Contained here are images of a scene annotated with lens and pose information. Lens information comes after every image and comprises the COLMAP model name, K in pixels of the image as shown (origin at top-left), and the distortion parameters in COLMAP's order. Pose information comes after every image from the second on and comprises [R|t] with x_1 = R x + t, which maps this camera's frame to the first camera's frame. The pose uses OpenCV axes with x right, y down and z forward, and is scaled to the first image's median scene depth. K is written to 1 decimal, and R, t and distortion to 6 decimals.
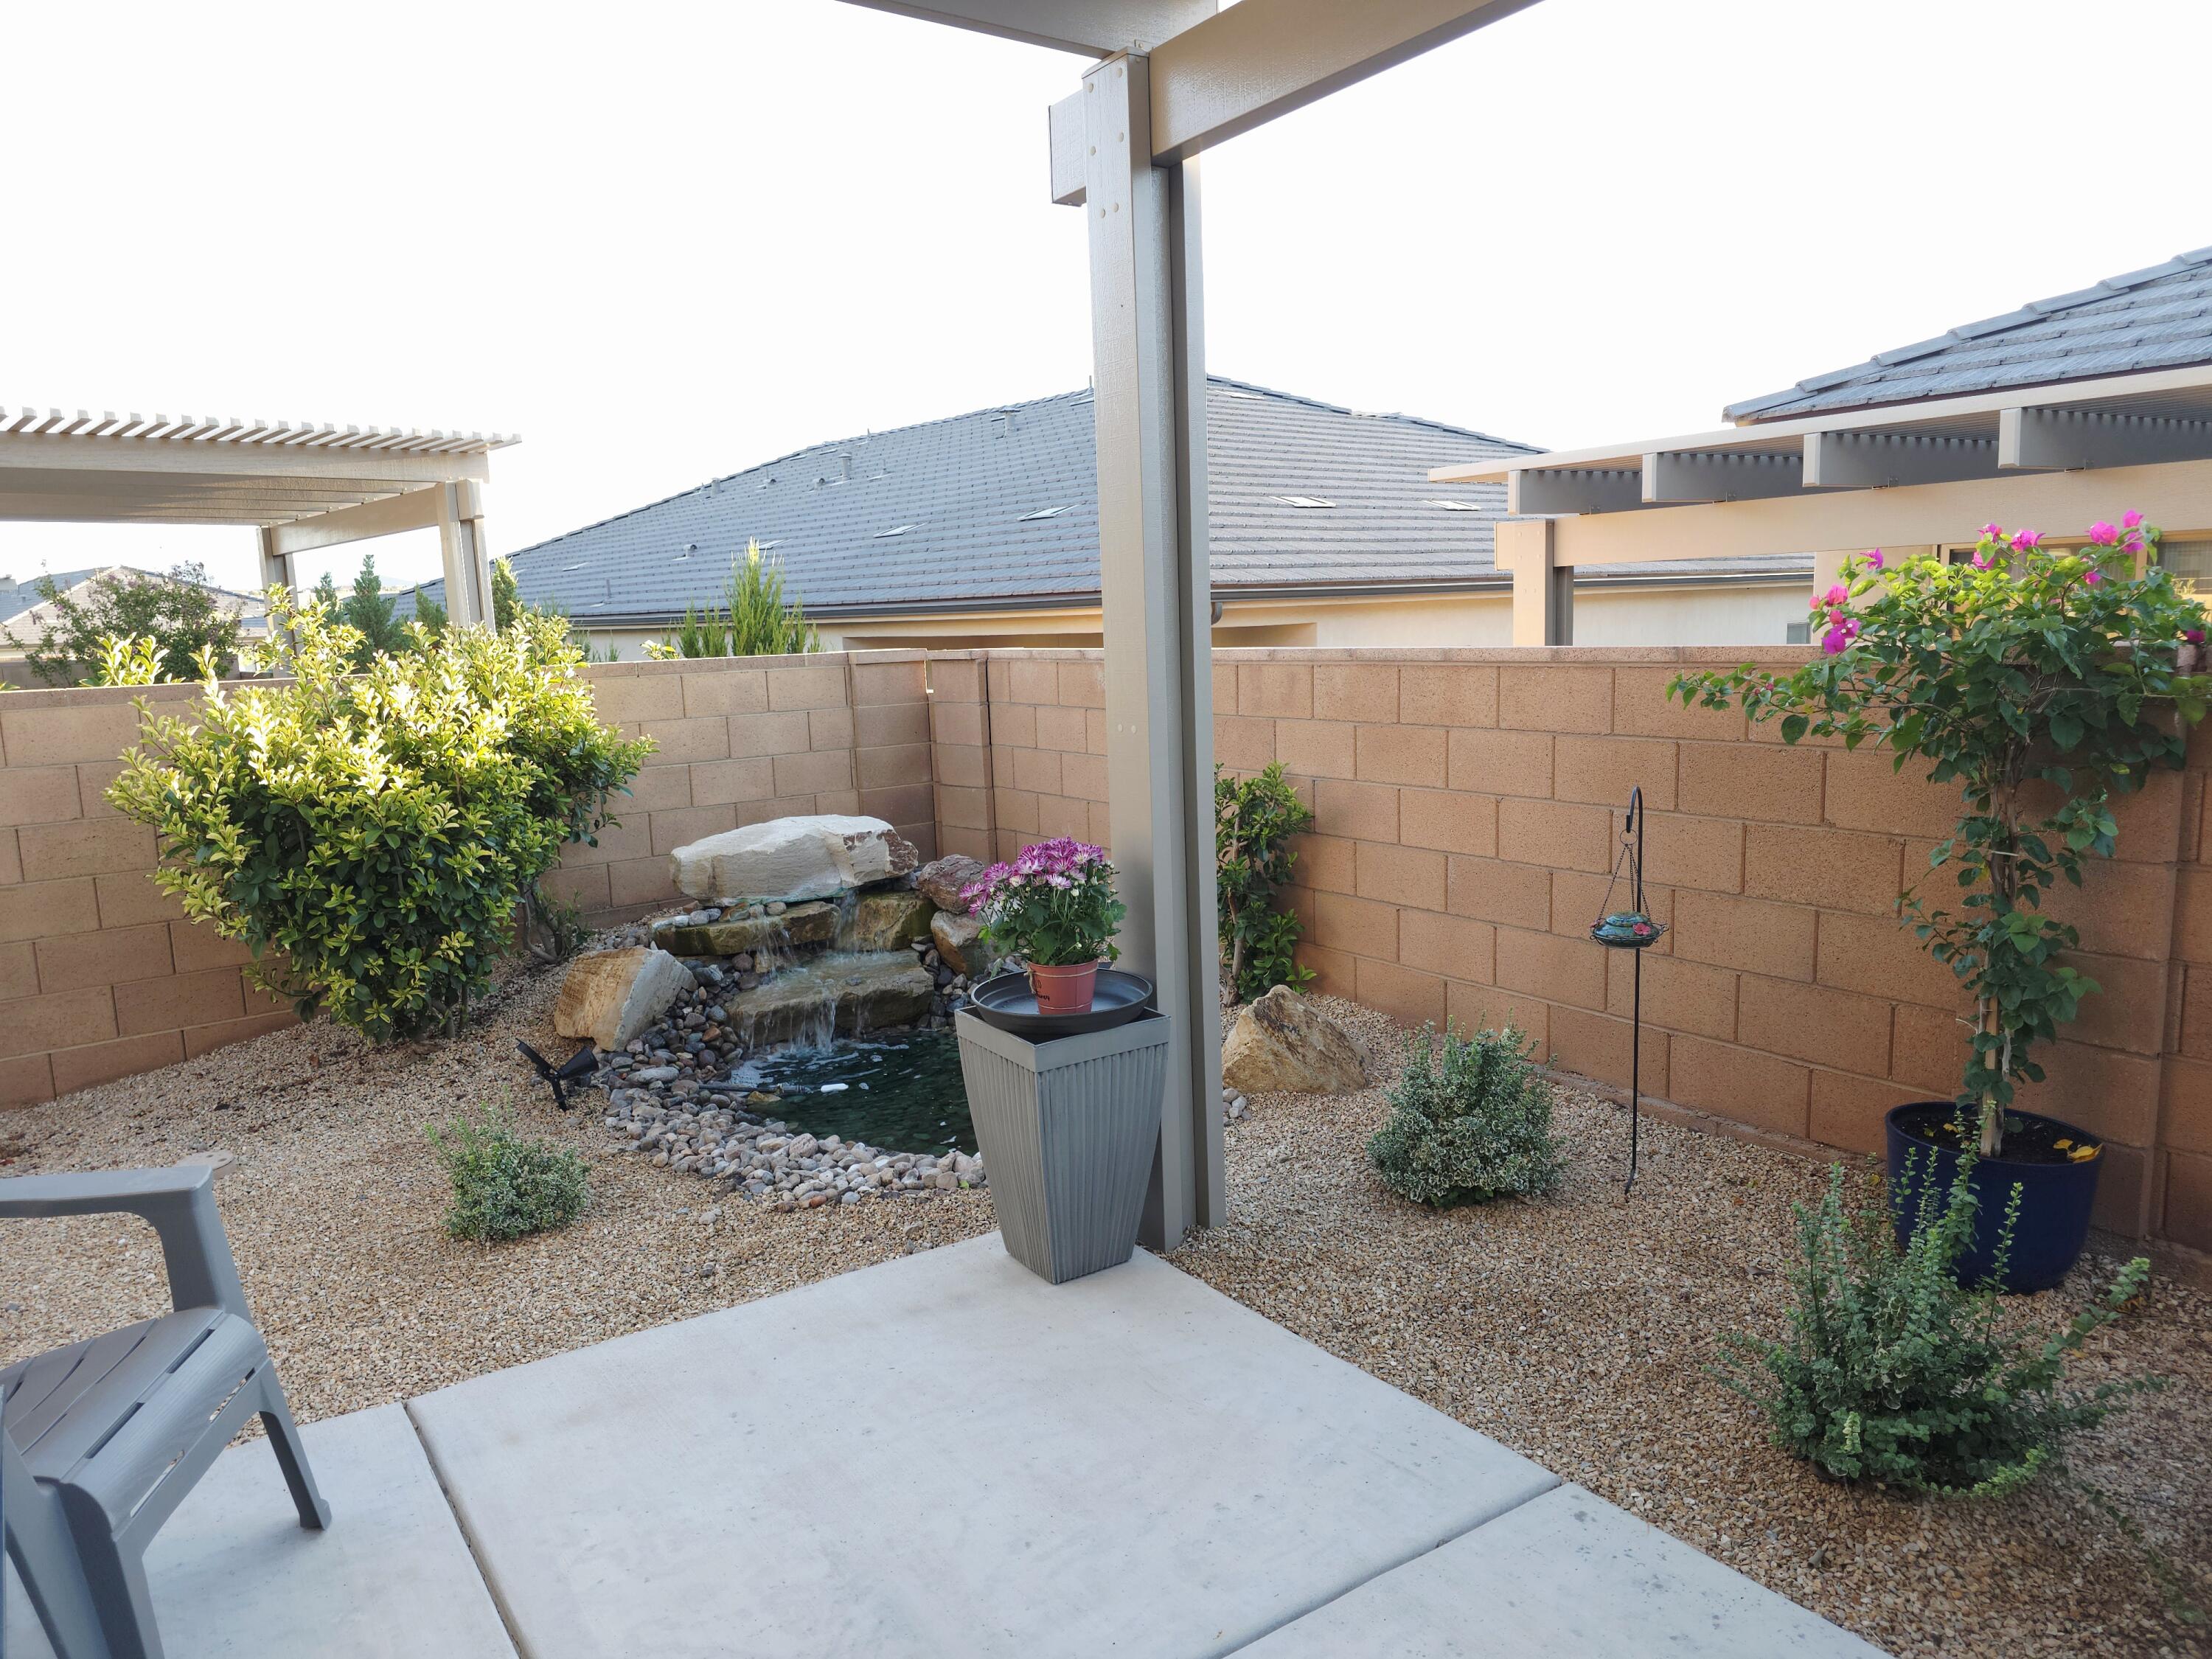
lens RADIAL K [[1471.8, 0, 1099.0], [0, 1471.8, 817.7], [0, 0, 1]] dist [0.120670, -0.170777]
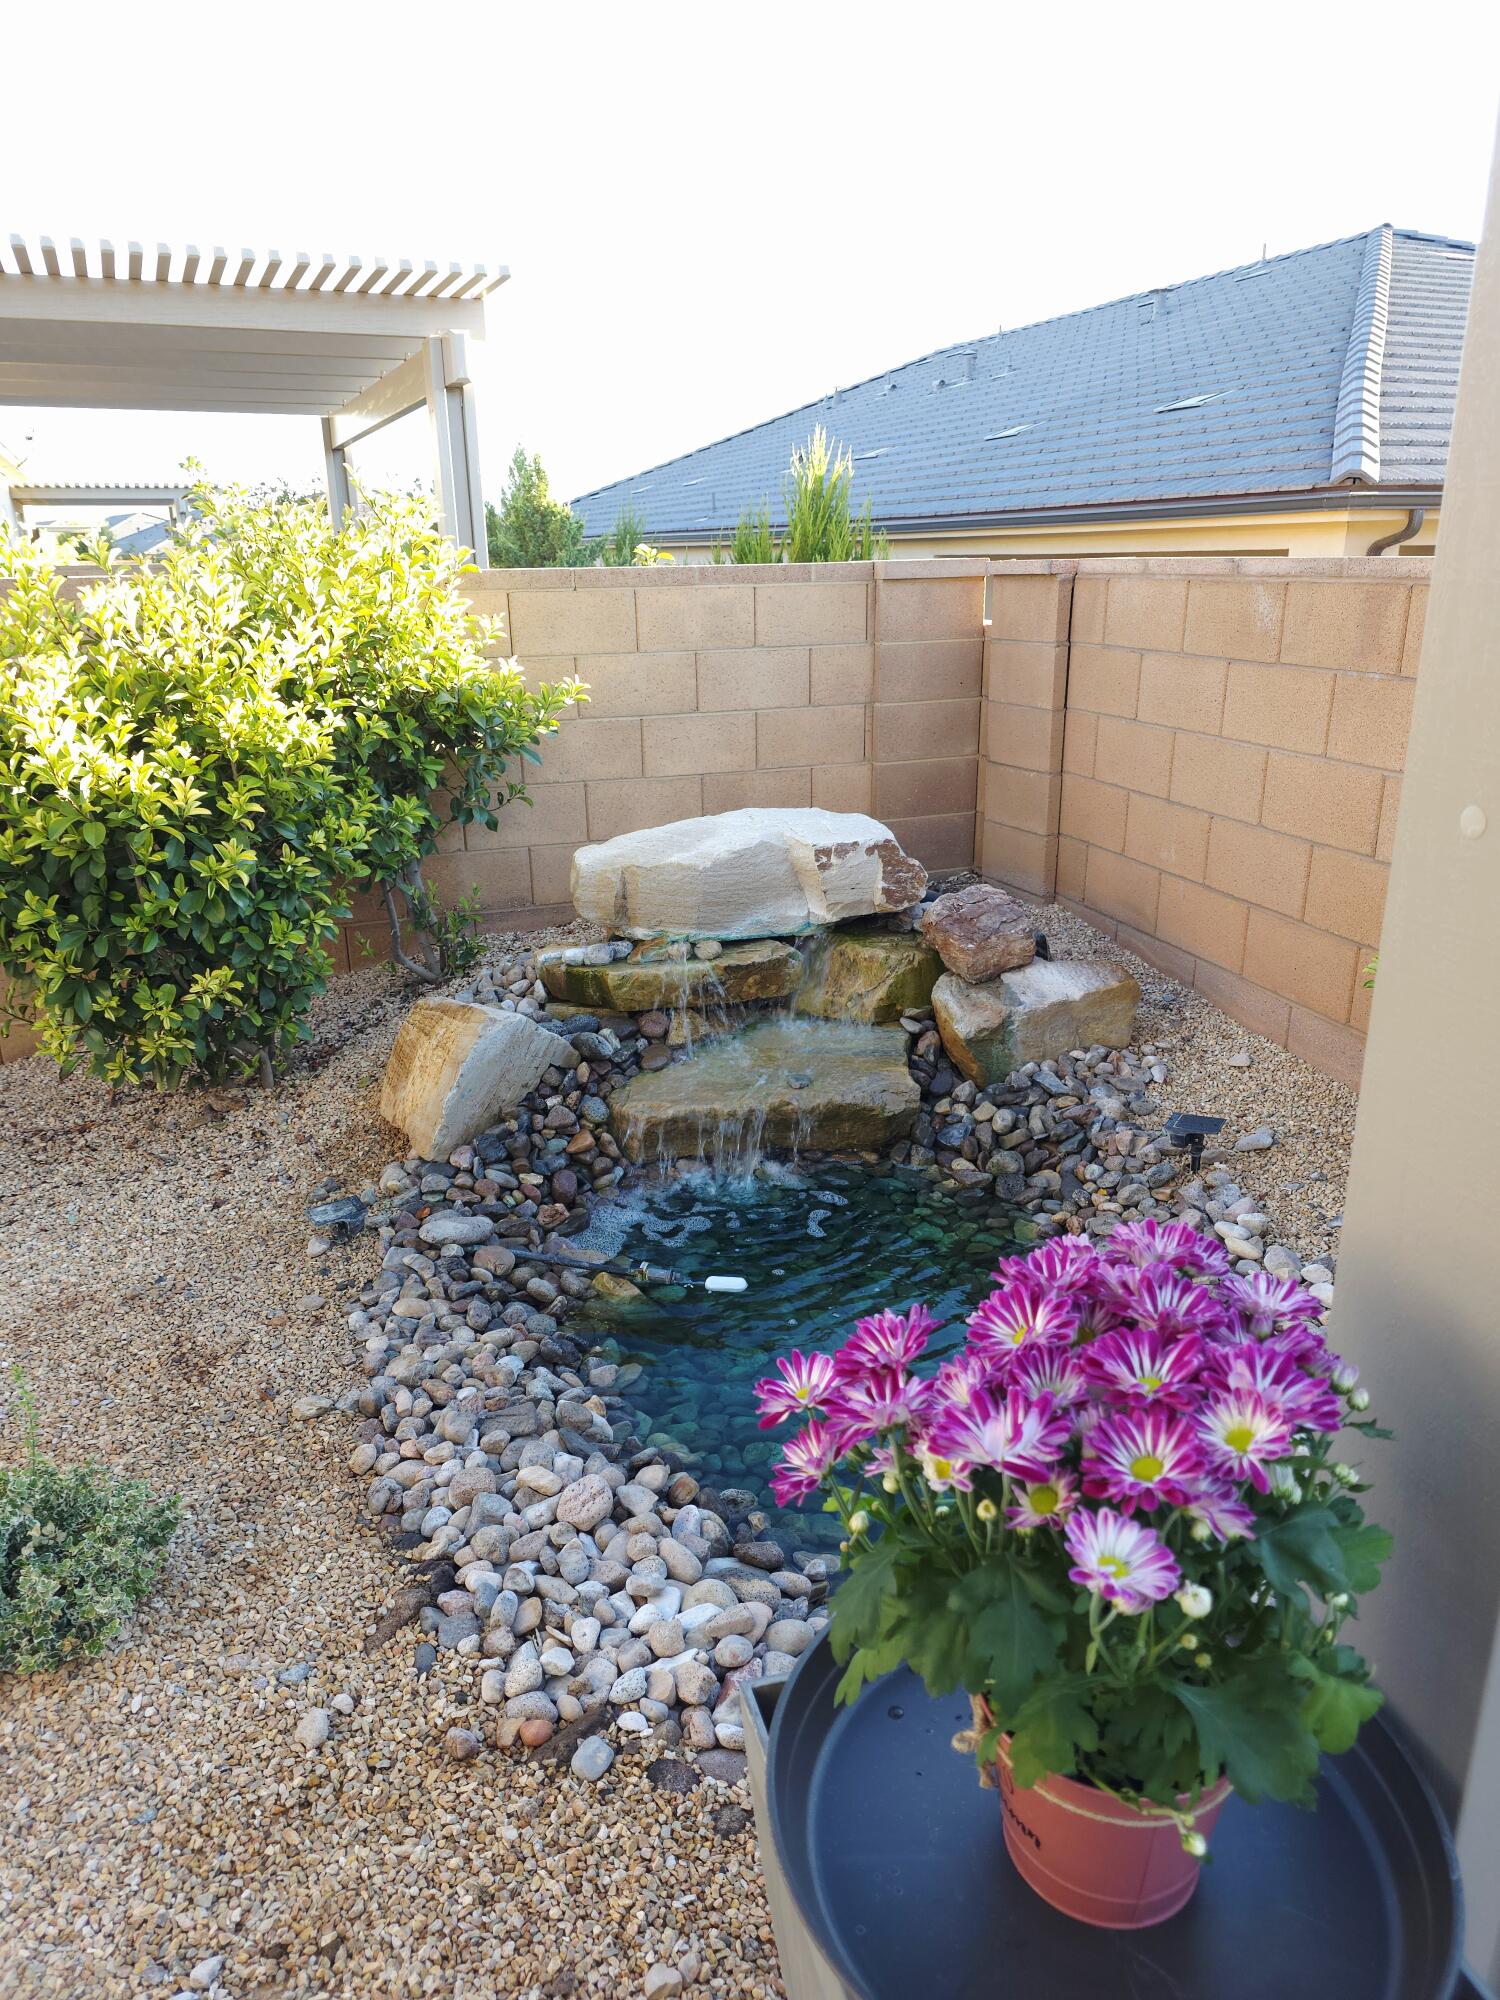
lens RADIAL K [[1330.8, 0, 735.9], [0, 1330.8, 1006.2], [0, 0, 1]] dist [0.120670, -0.170777]
pose [[0.945595, 0.121337, -0.301872, -0.016738], [-0.060549, 0.977274, 0.203149, -0.038867], [0.319661, -0.173818, 0.931453, 0.427202]]
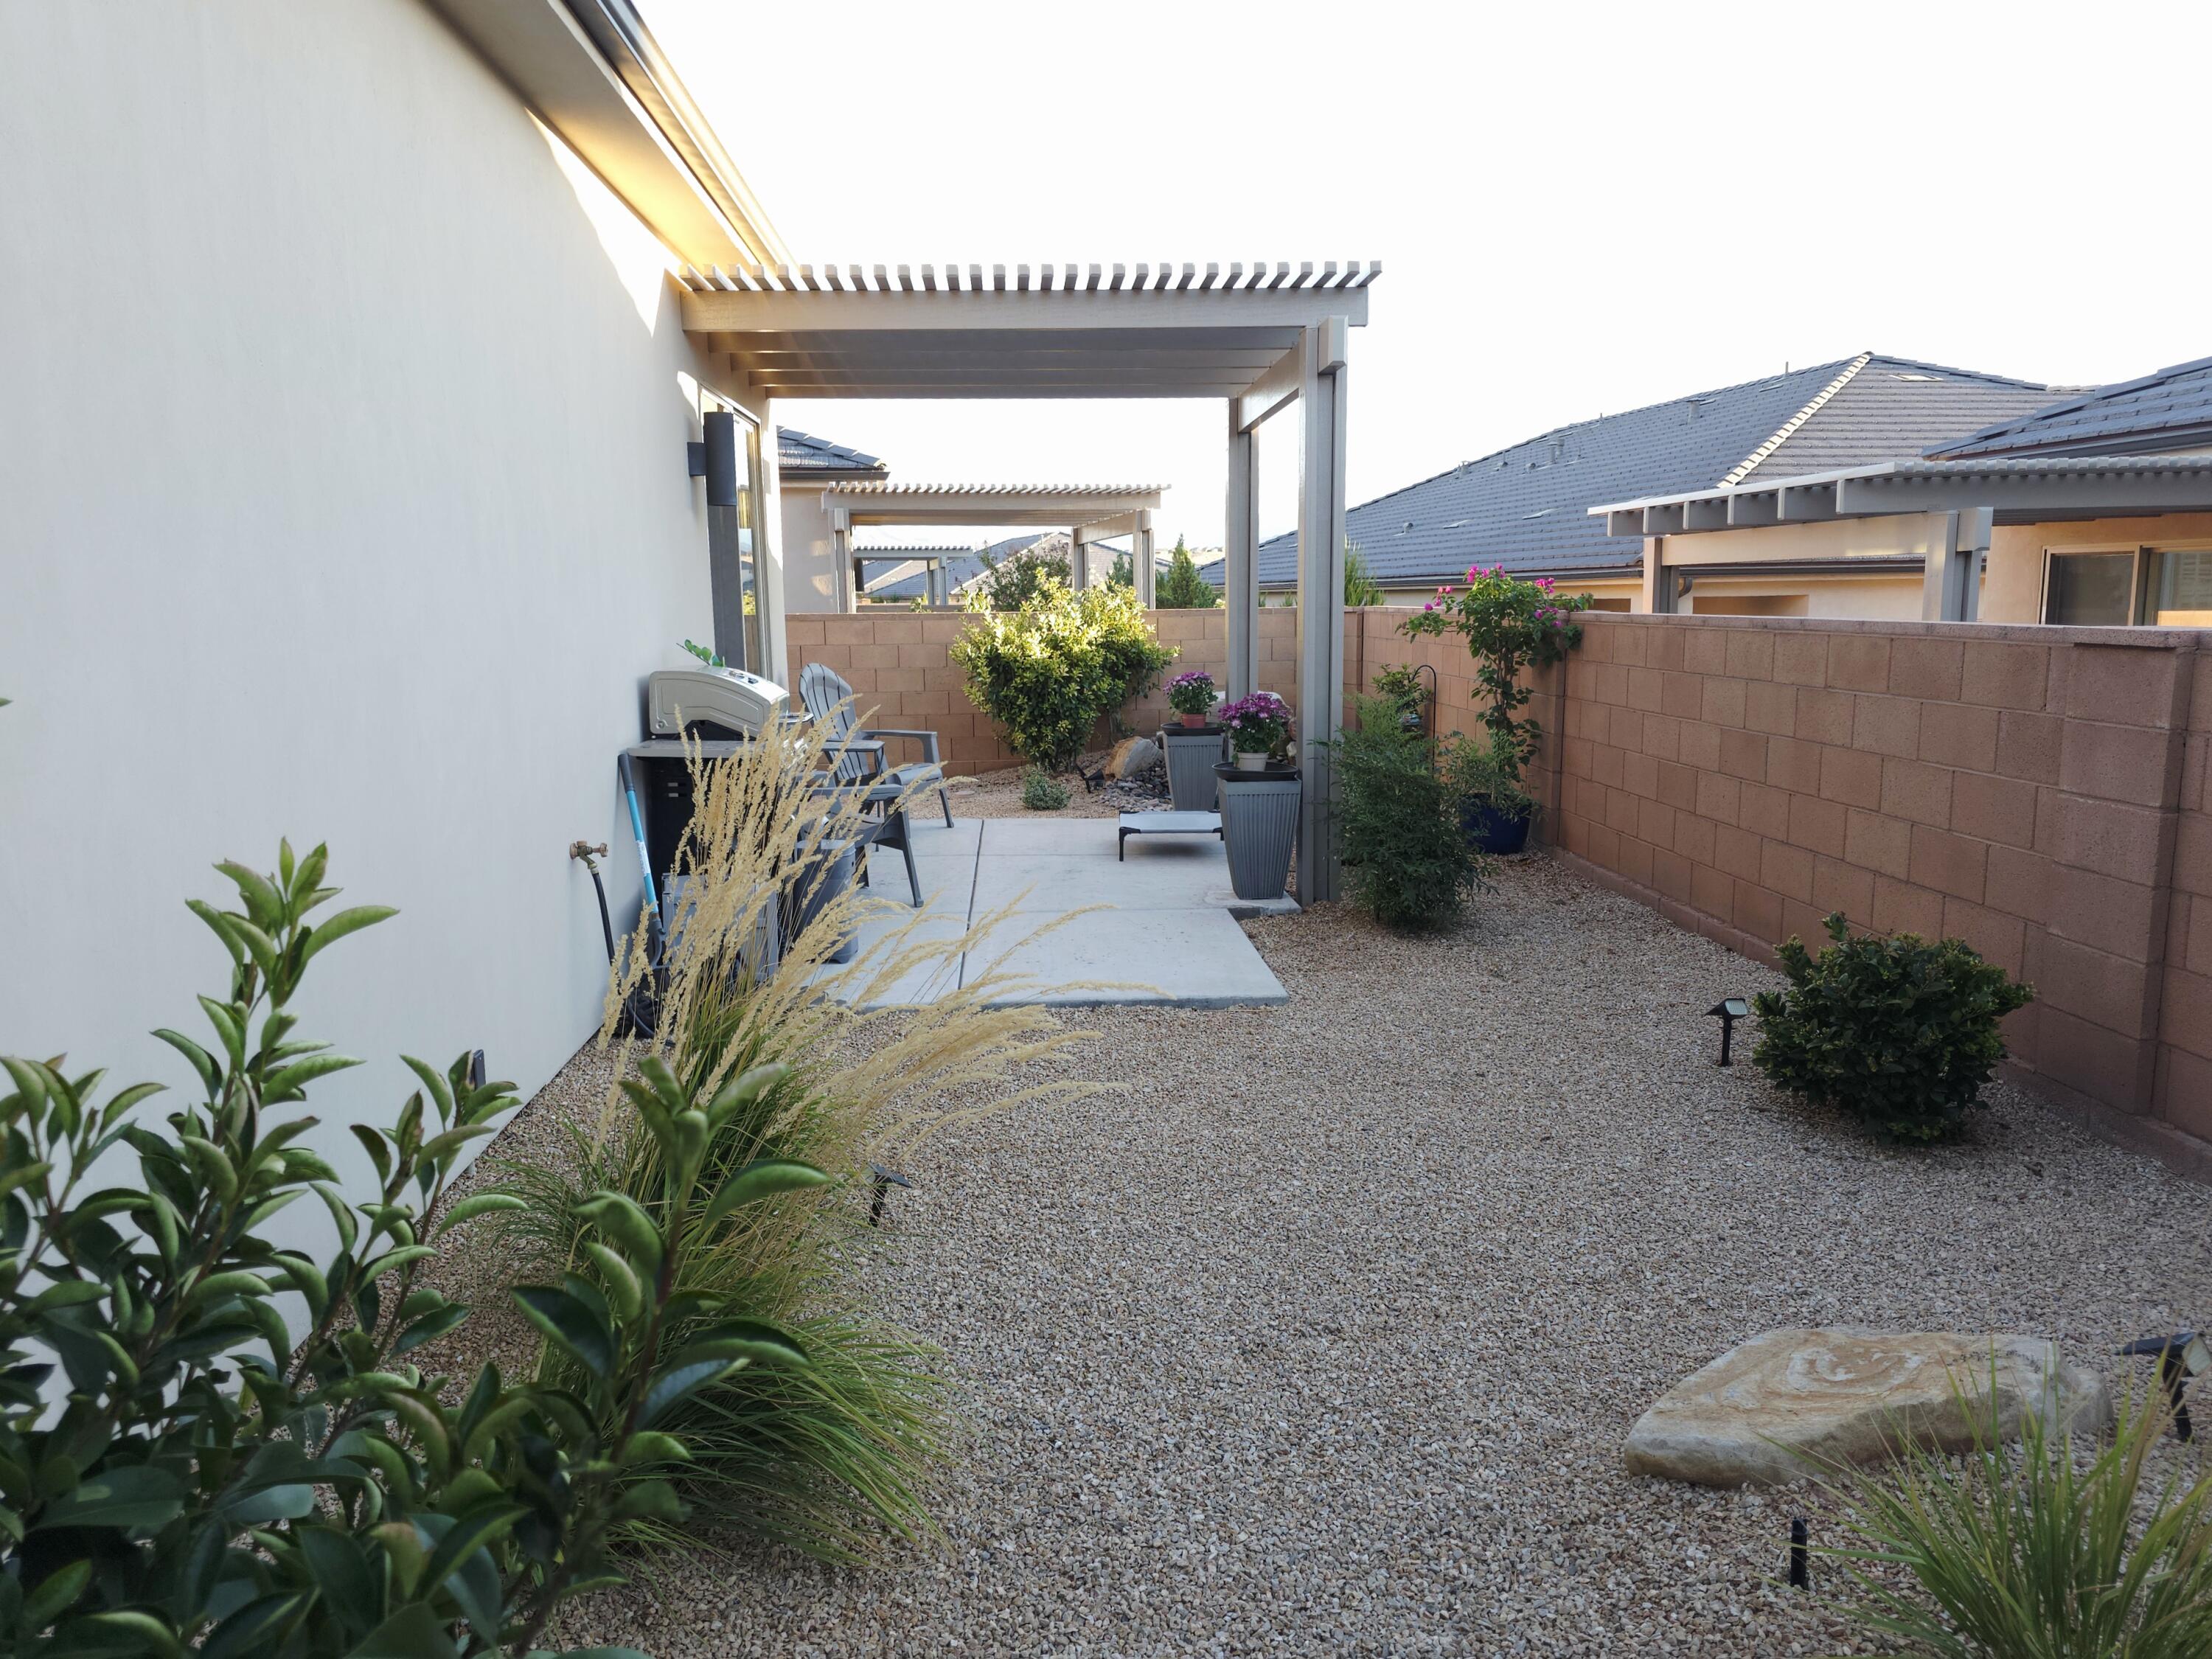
lens RADIAL K [[1471.8, 0, 1099.0], [0, 1471.8, 817.7], [0, 0, 1]] dist [0.120670, -0.170777]
pose [[0.851884, 0.101027, -0.513893, 0.698975], [-0.088116, 0.994879, 0.049514, 0.092452], [0.516264, 0.003102, 0.856424, -0.812537]]
